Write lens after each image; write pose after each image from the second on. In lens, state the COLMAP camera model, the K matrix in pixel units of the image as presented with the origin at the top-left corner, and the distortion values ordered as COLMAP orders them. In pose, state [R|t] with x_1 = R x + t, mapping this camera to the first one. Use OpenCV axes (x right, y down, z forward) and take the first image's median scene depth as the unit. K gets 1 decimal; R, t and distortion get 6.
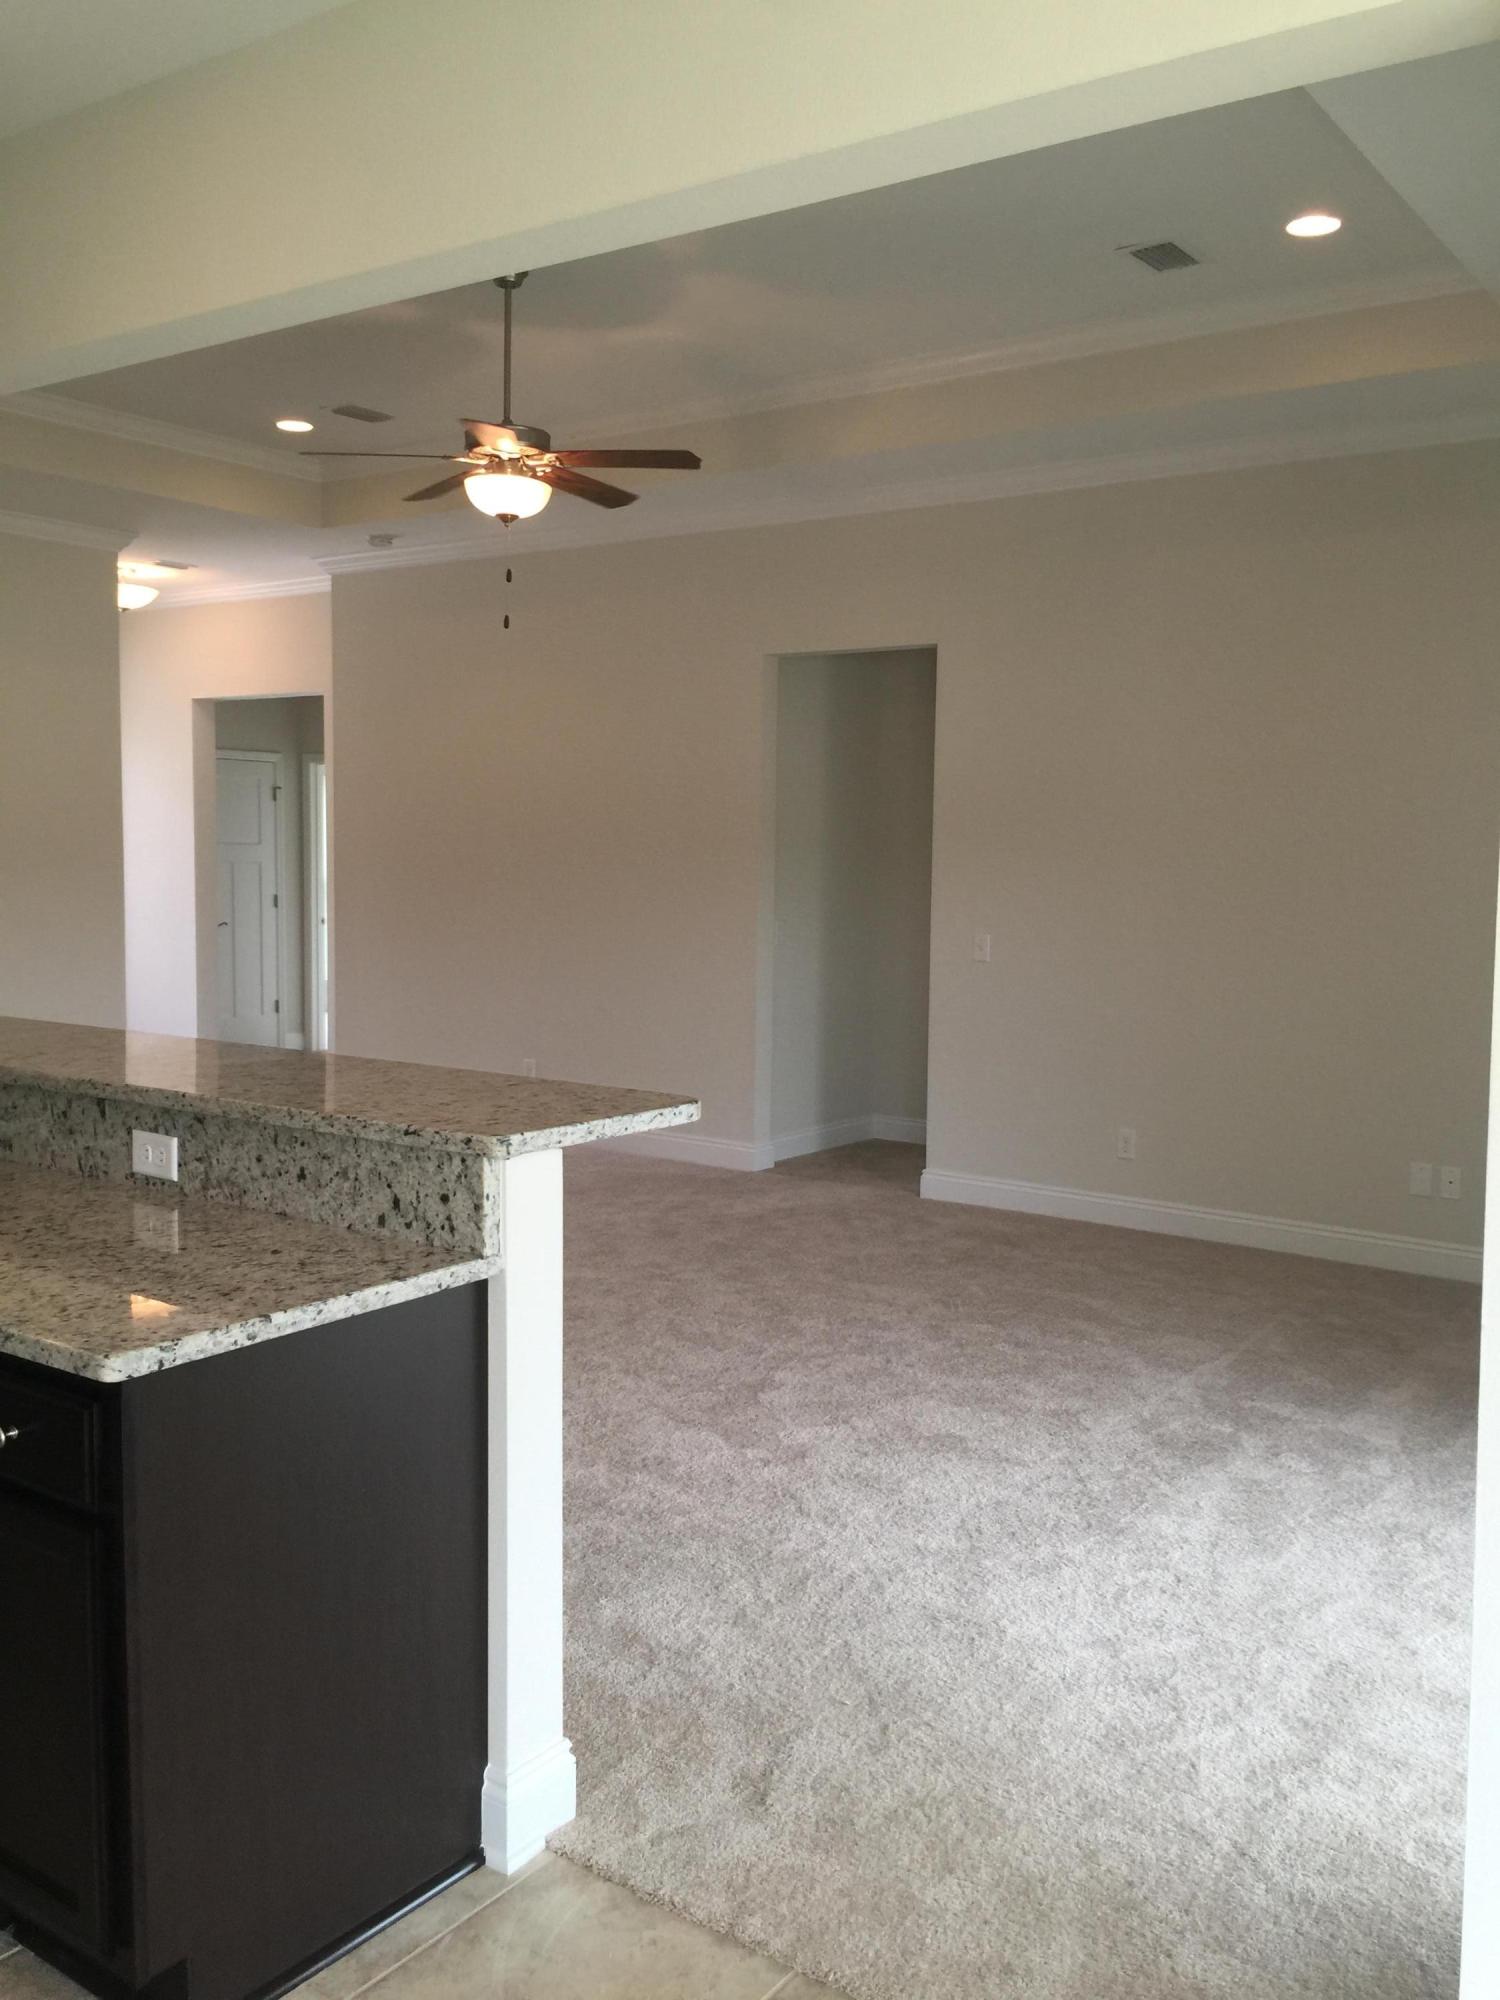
lens RADIAL K [[1707.8, 0, 735.2], [0, 1707.8, 989.9], [0, 0, 1]] dist [0.094684, -0.151666]
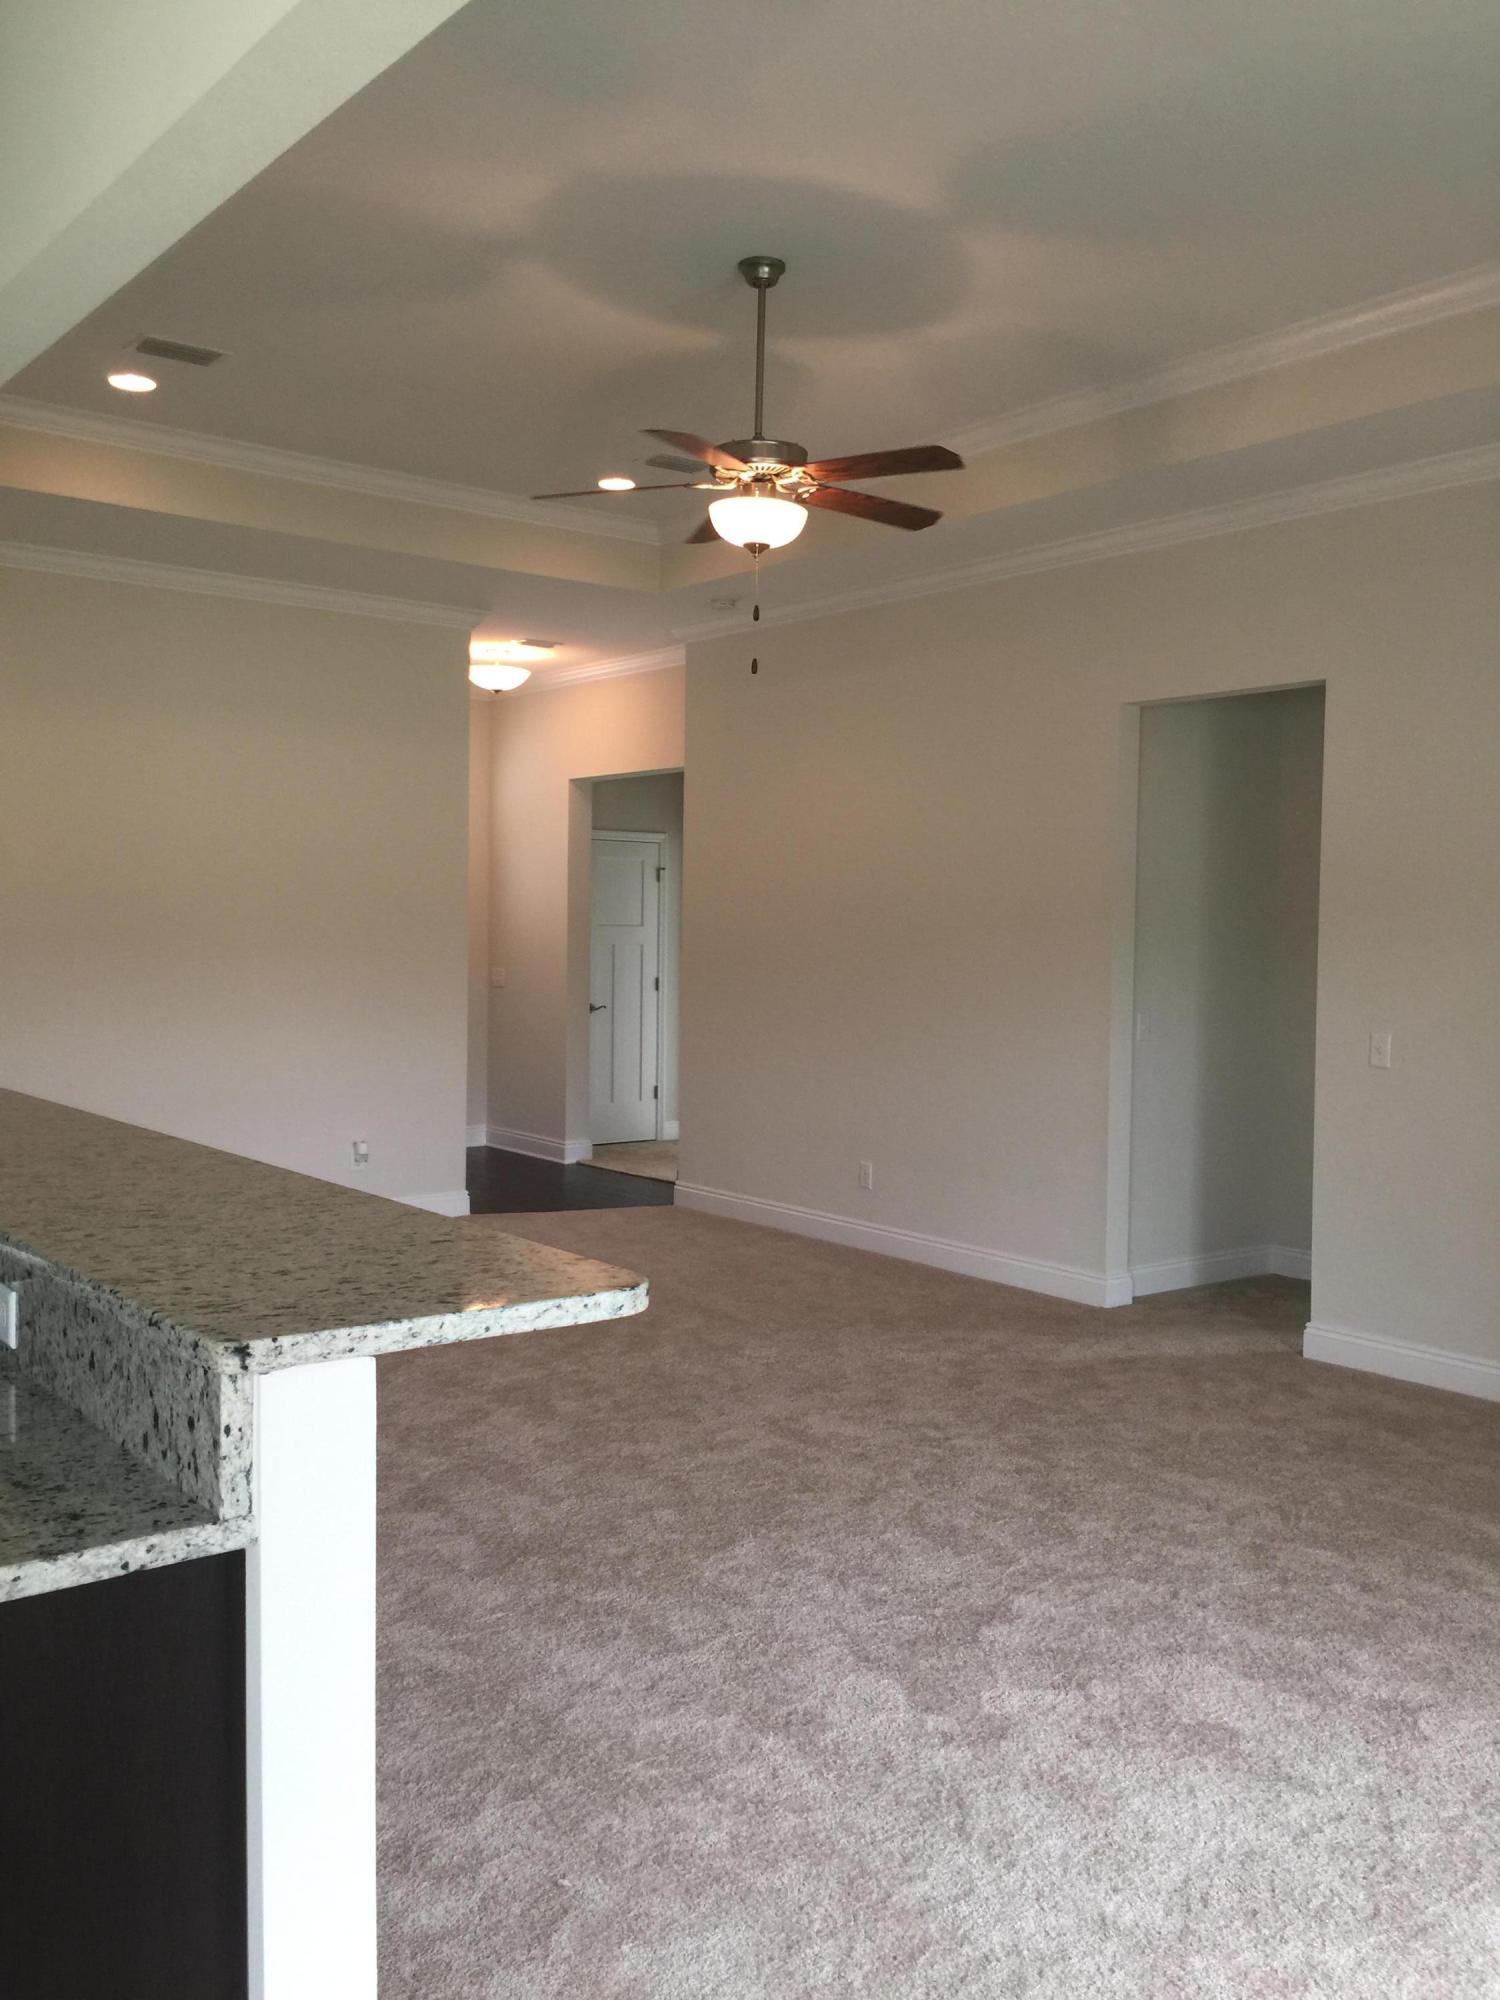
lens RADIAL K [[1707.8, 0, 735.2], [0, 1707.8, 989.9], [0, 0, 1]] dist [0.094684, -0.151666]
pose [[0.959665, 0.010780, -0.280940, 0.122922], [-0.024537, 0.998663, -0.045496, -0.013303], [0.280074, 0.050554, 0.958646, 0.209161]]
